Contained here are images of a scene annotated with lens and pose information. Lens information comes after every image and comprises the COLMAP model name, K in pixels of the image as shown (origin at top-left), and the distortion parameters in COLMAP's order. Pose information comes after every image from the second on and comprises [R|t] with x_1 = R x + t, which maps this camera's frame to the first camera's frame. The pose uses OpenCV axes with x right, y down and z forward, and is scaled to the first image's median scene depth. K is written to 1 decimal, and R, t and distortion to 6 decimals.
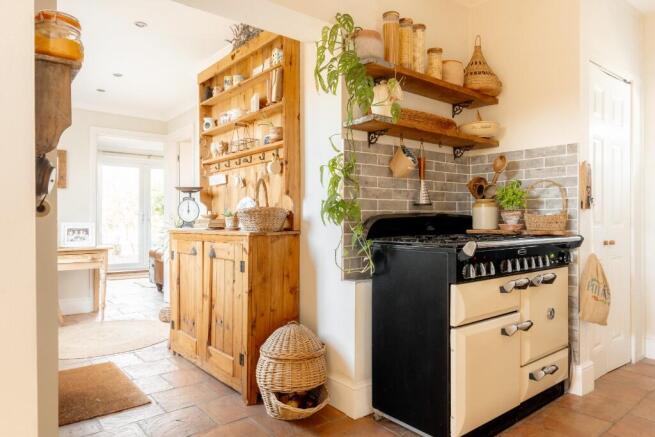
lens RADIAL K [[435.7, 0, 327.5], [0, 435.7, 218.5], [0, 0, 1]] dist [0.003790, 0.000548]
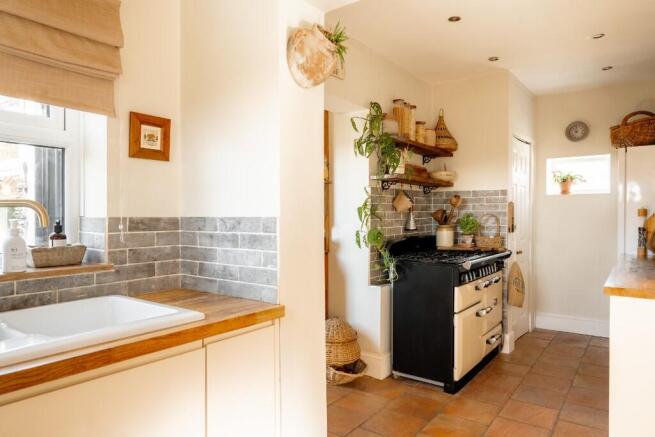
lens RADIAL K [[435.7, 0, 327.5], [0, 435.7, 218.5], [0, 0, 1]] dist [0.003790, 0.000548]
pose [[0.967705, -0.000719, 0.252084, -0.430094], [-0.001685, 0.999955, 0.009320, -0.085847], [-0.252079, -0.009443, 0.967661, -0.329900]]
